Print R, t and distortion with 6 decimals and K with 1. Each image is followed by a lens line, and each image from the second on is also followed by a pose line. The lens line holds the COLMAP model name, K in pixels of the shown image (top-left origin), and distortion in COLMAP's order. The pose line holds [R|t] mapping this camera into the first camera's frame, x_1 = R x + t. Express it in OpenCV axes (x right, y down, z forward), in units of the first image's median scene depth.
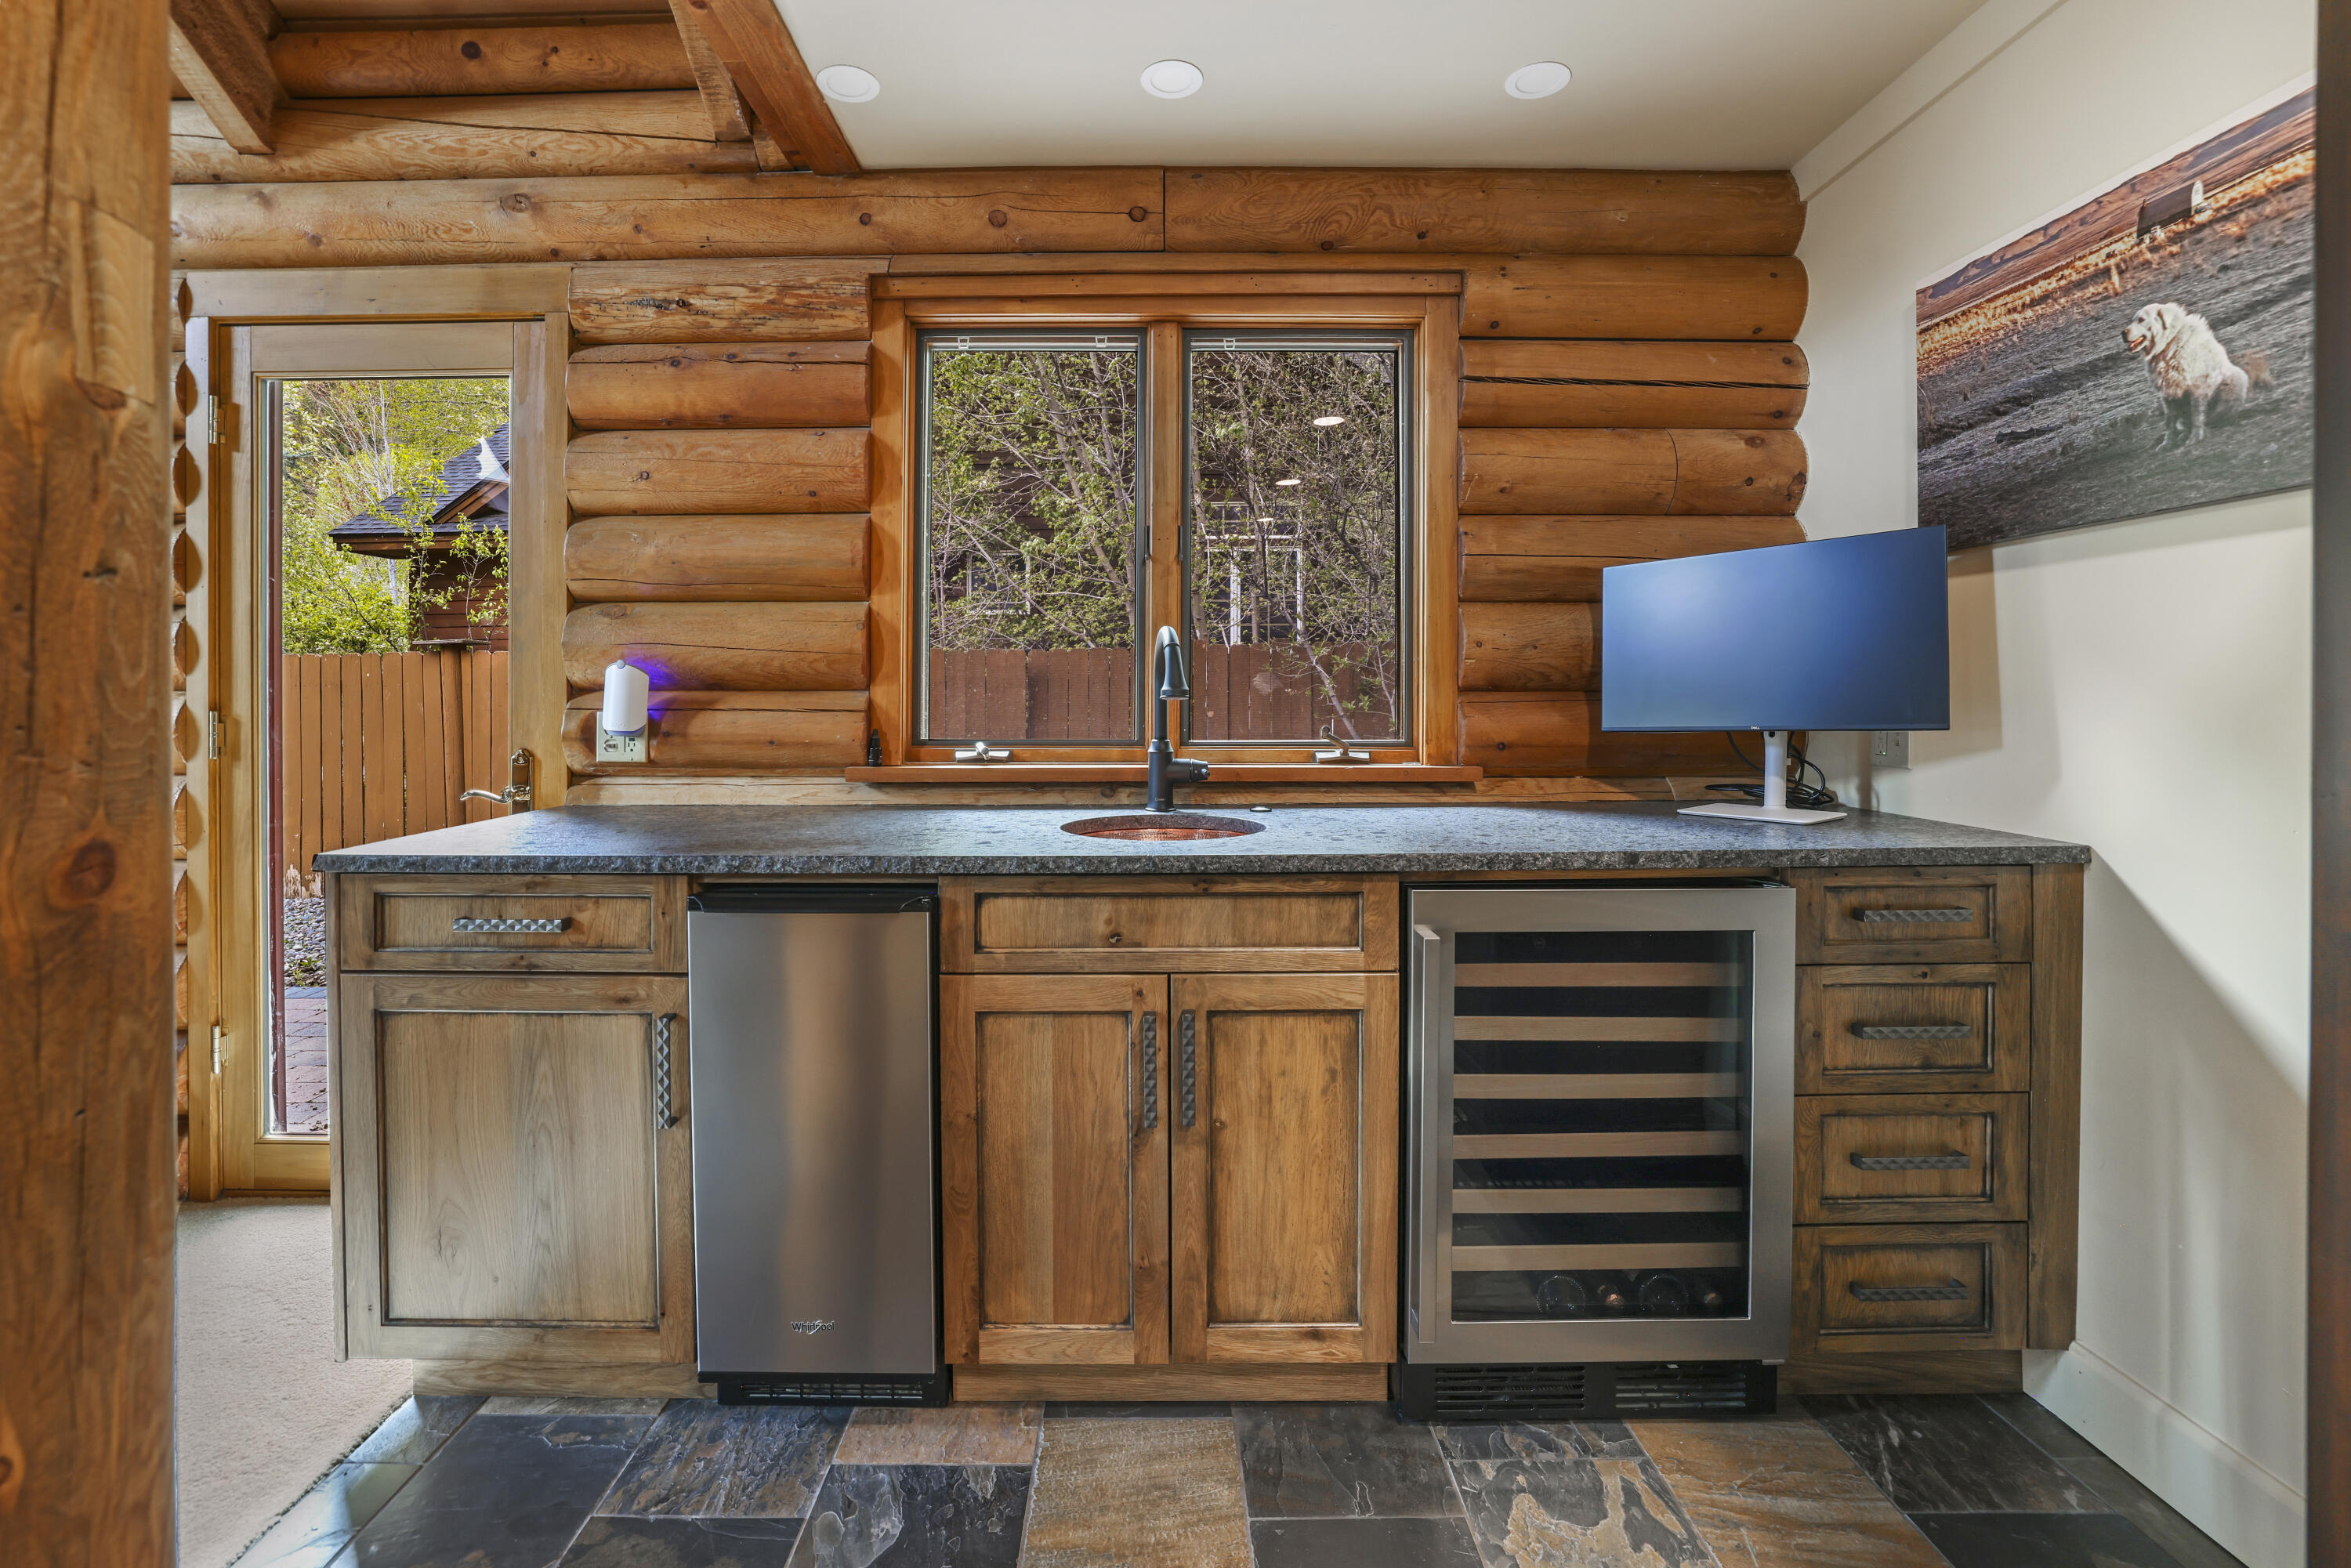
lens RADIAL K [[1052.5, 0, 1157.5], [0, 1052.5, 699.4], [0, 0, 1]] dist [-0.049821, 0.020895]
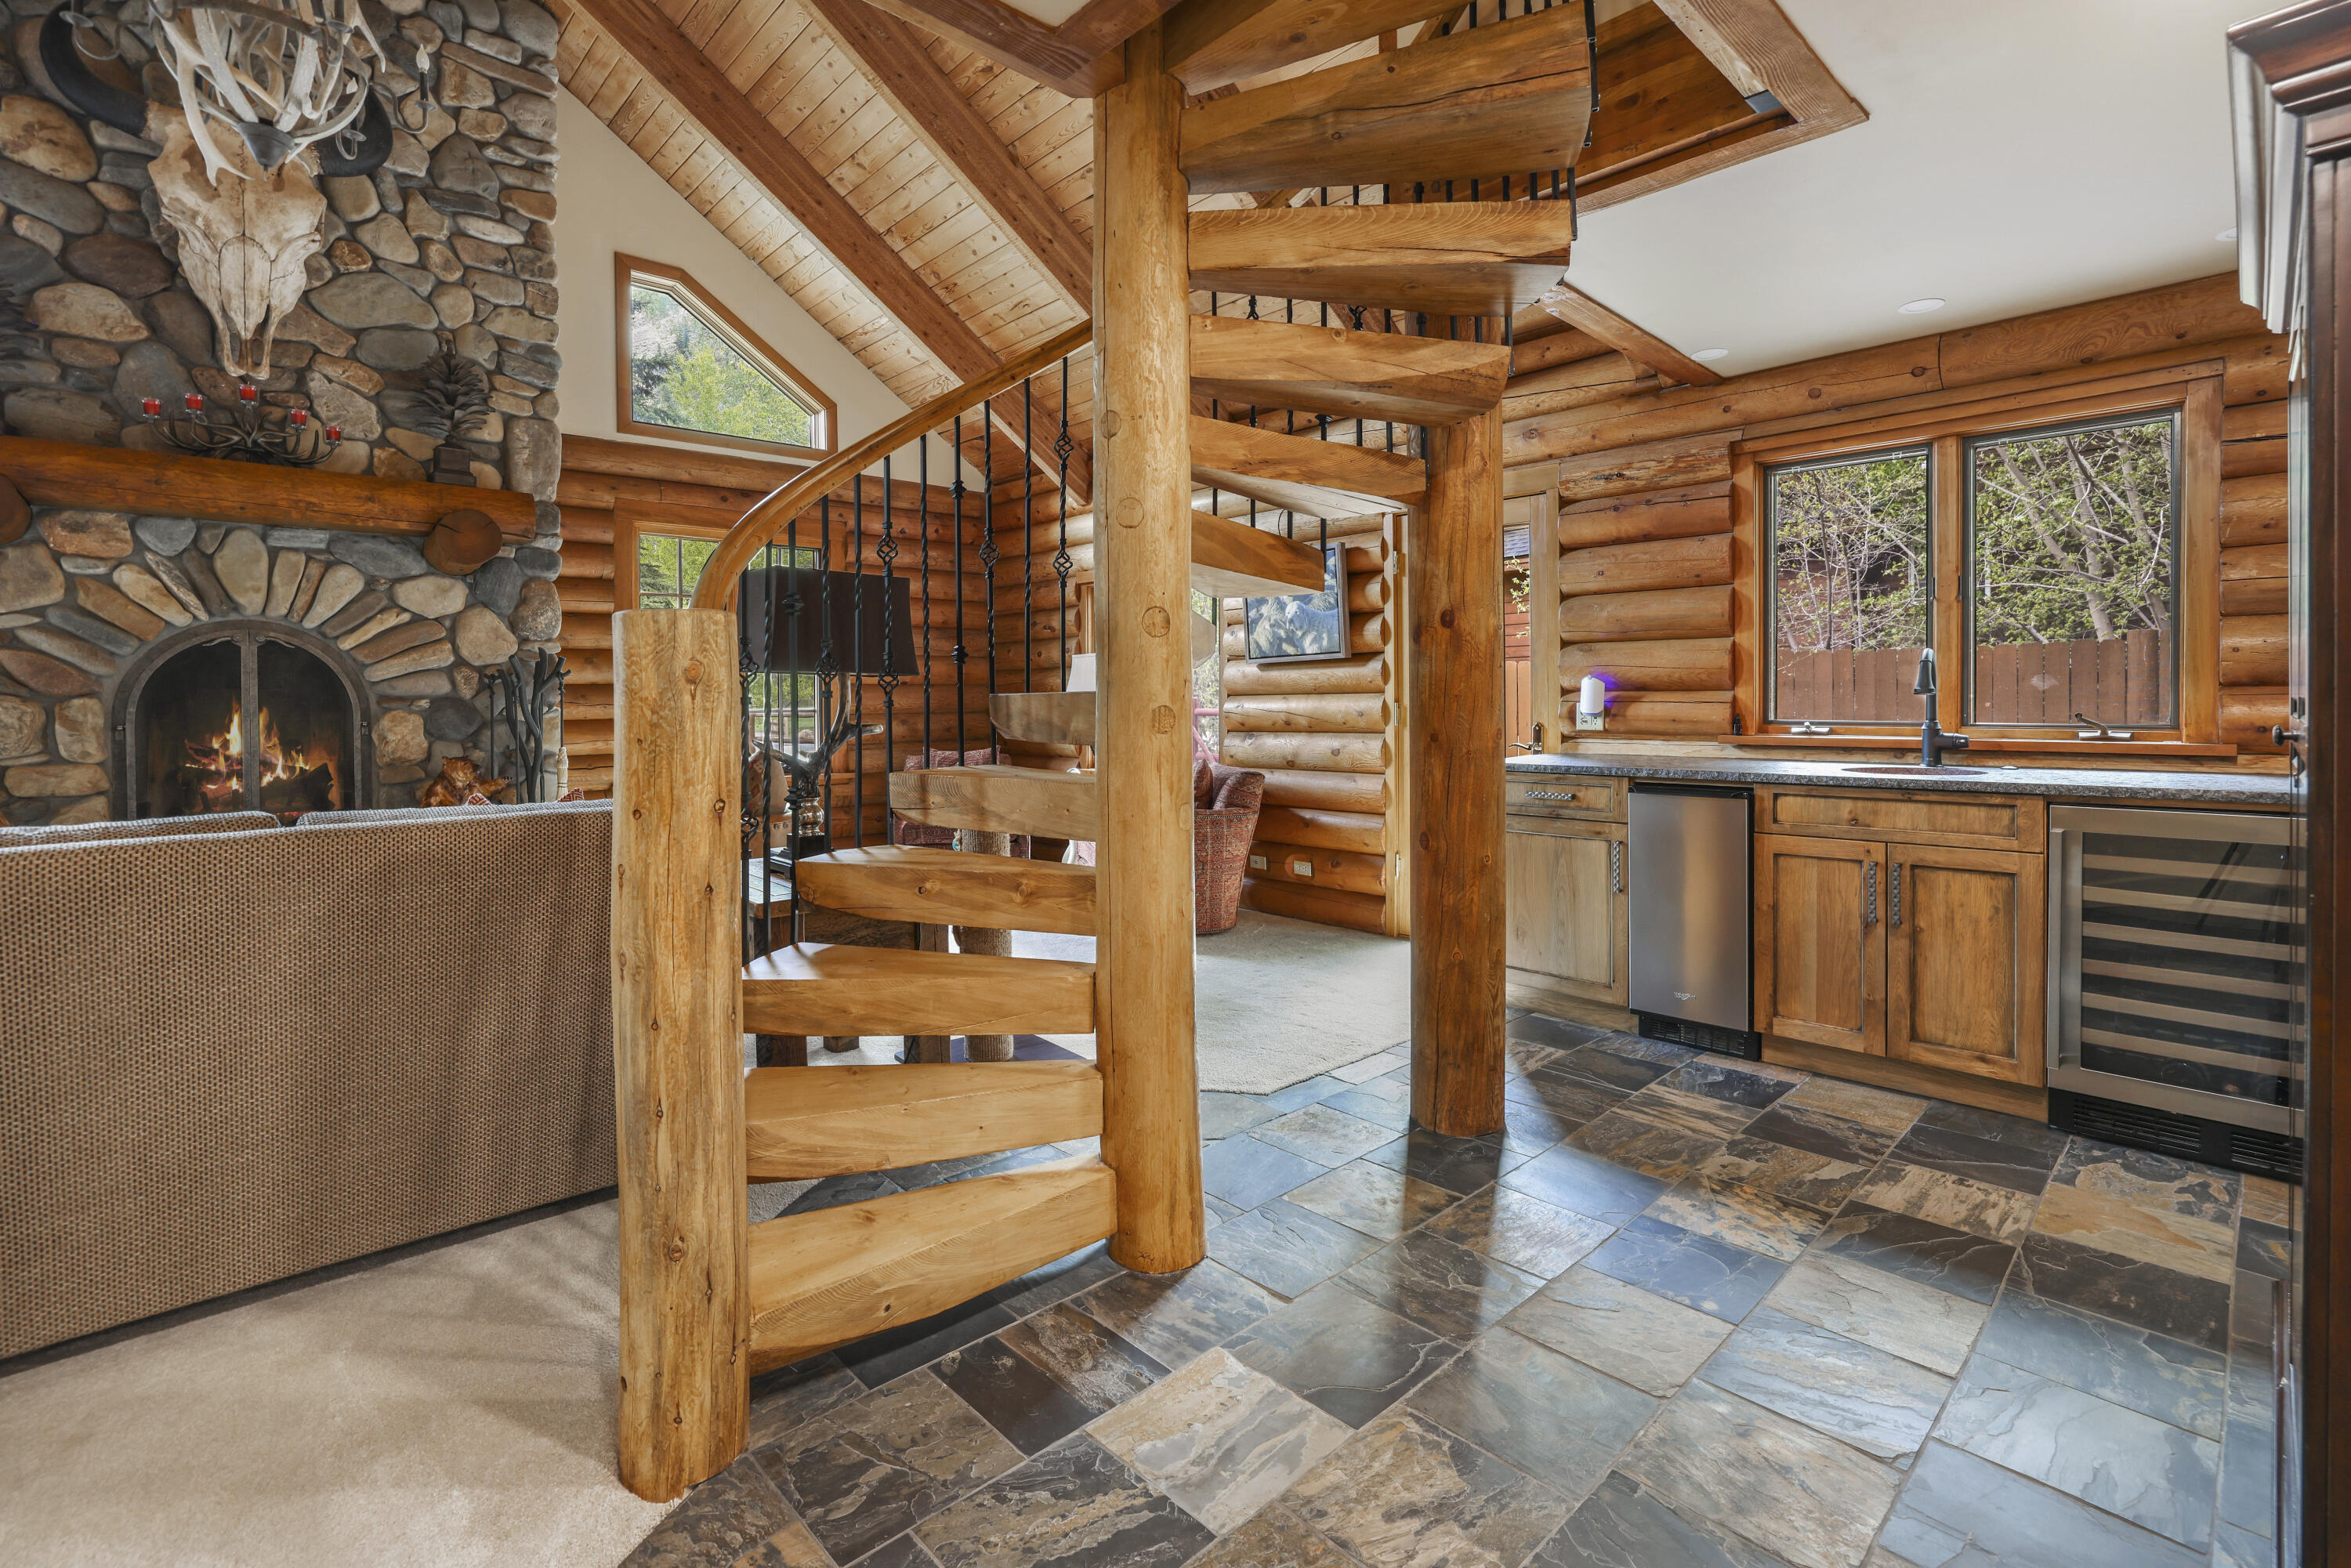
lens RADIAL K [[1052.5, 0, 1157.5], [0, 1052.5, 699.4], [0, 0, 1]] dist [-0.049821, 0.020895]
pose [[0.670800, -0.002518, -0.741634, 0.345619], [0.003852, 0.999993, 0.000089, 0.002660], [0.741629, -0.002916, 0.670804, -0.815272]]
